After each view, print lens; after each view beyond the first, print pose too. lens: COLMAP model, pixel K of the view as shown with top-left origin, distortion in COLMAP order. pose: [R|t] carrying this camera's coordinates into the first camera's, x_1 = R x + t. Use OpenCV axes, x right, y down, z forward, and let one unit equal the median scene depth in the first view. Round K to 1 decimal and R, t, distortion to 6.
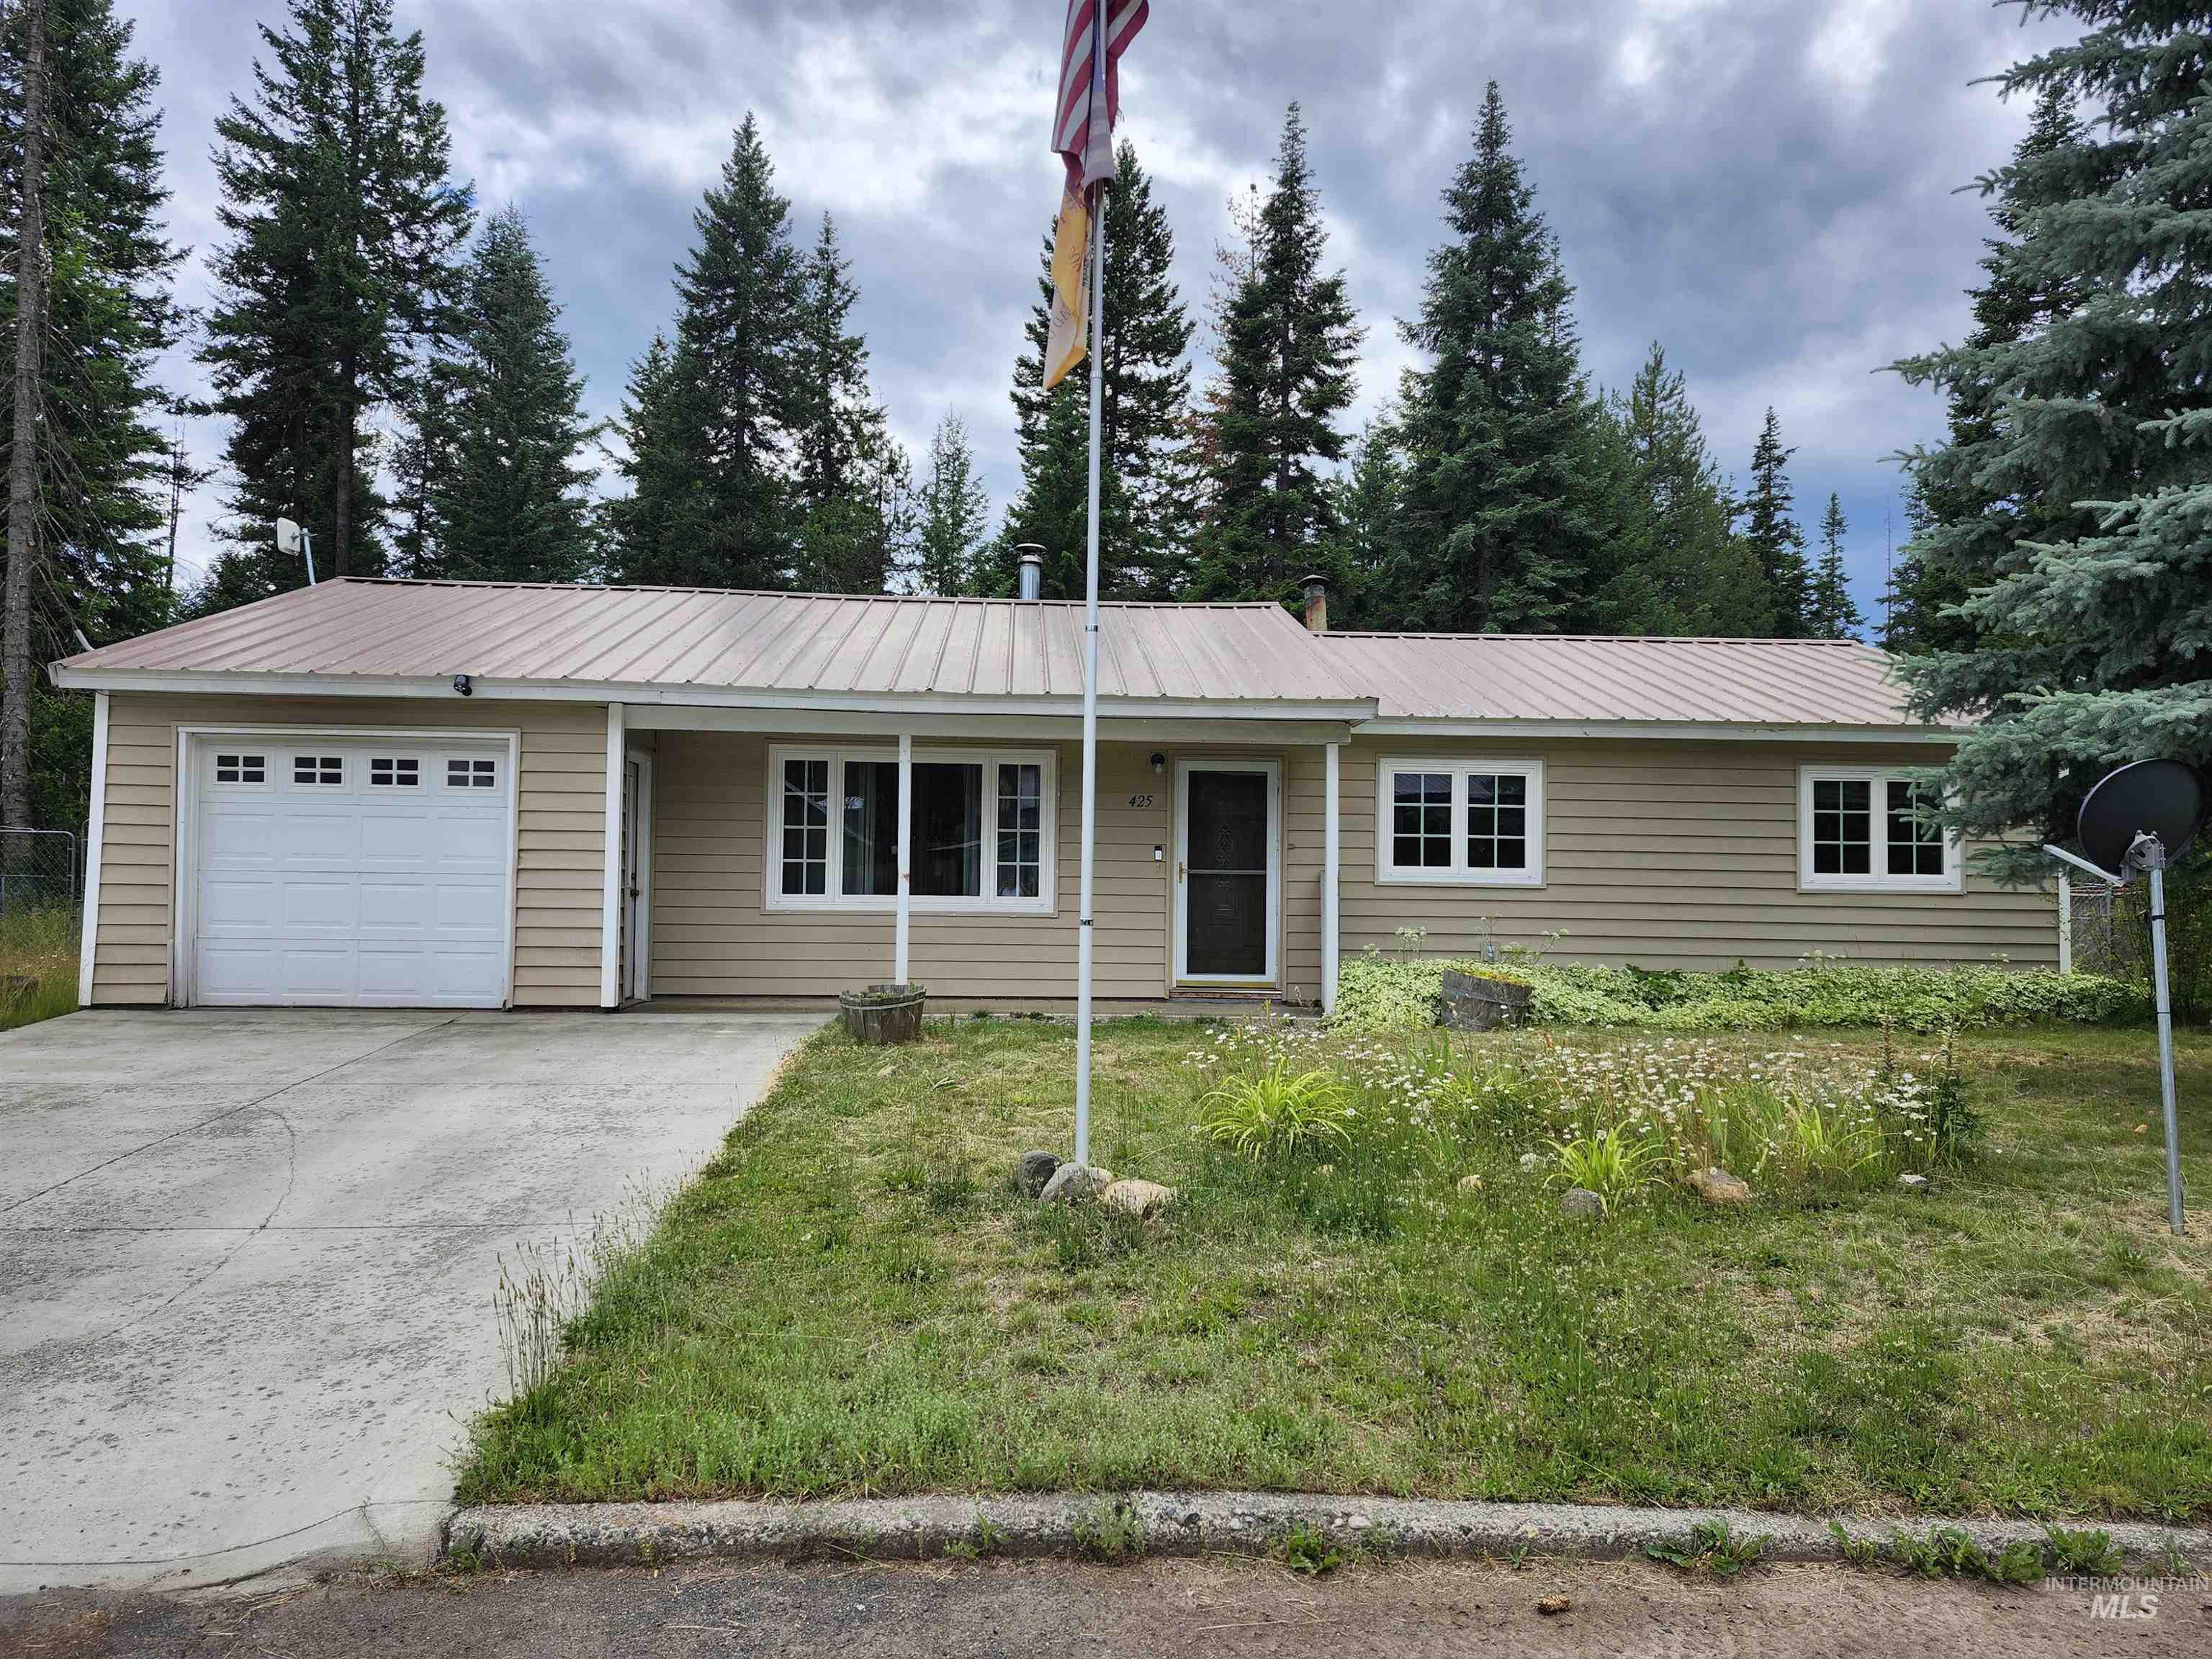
lens RADIAL K [[1500.3, 0, 1110.3], [0, 1500.3, 835.1], [0, 0, 1]] dist [0.095224, -0.098737]
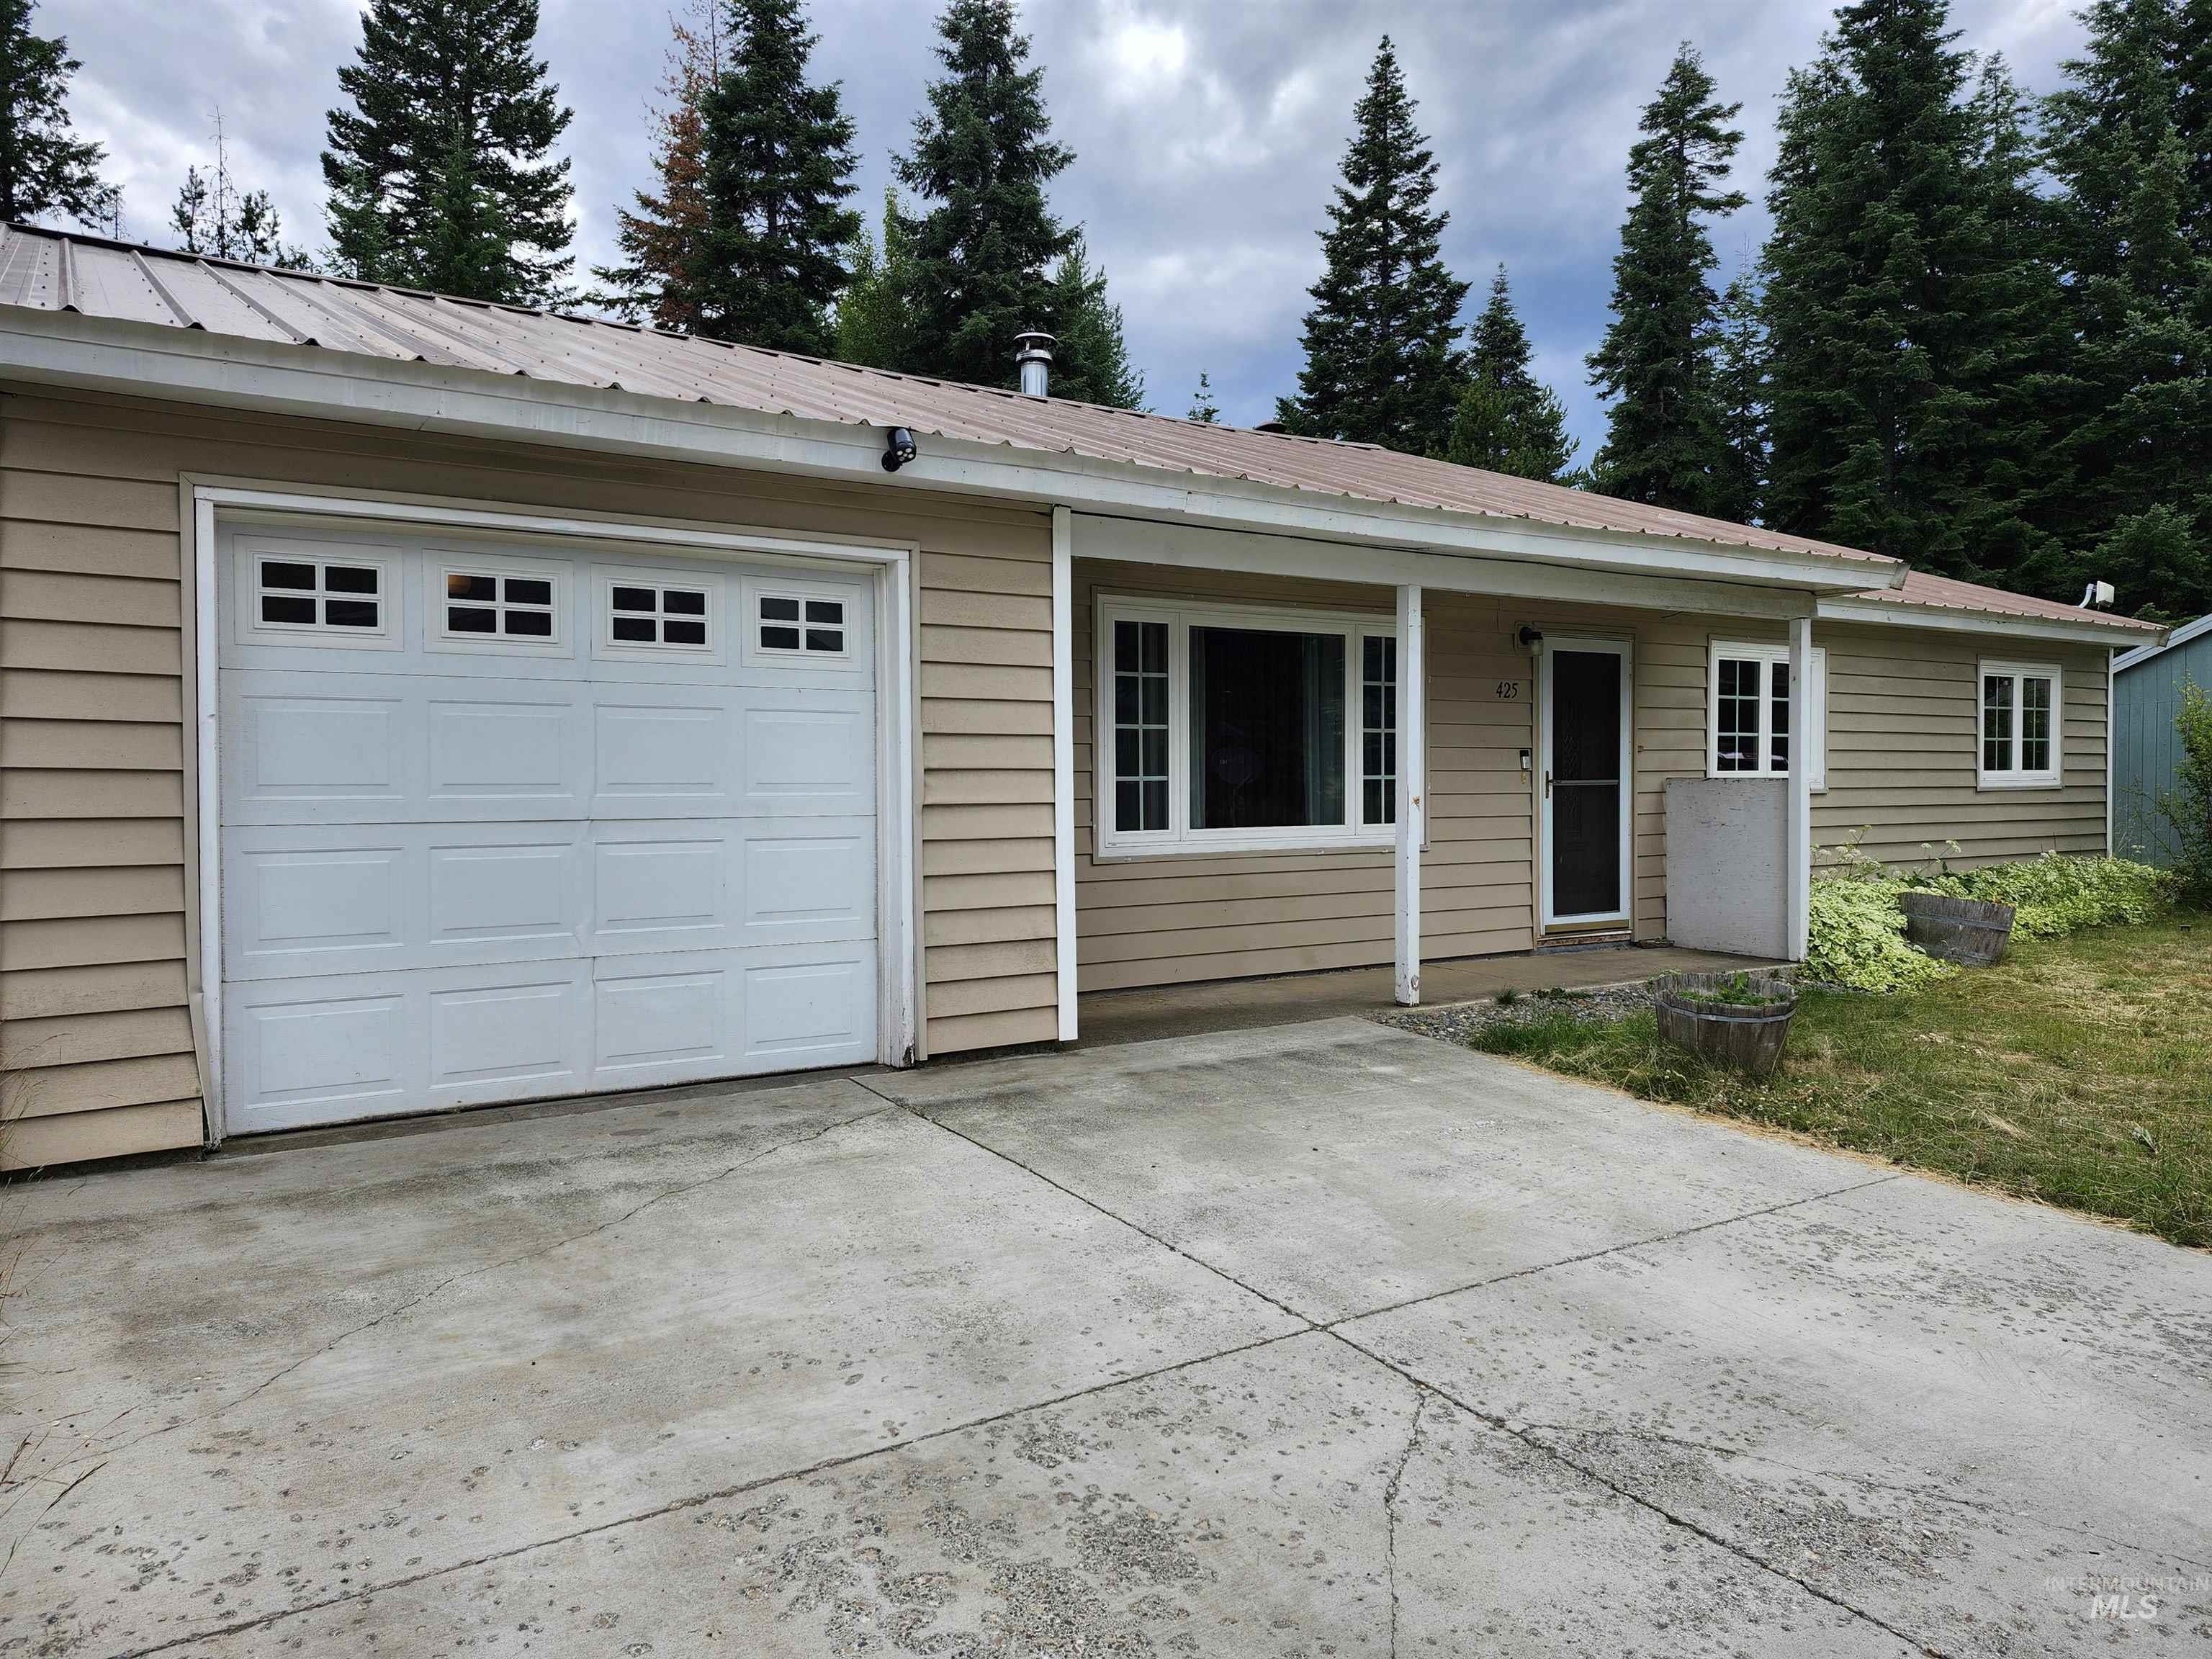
lens RADIAL K [[1496.5, 0, 1106.0], [0, 1496.5, 829.5], [0, 0, 1]] dist [0.066319, -0.054015]
pose [[0.866047, -0.032625, 0.498897, -0.532125], [-0.002306, 0.997597, 0.069240, -0.005565], [-0.499957, -0.061116, 0.863891, 0.446813]]
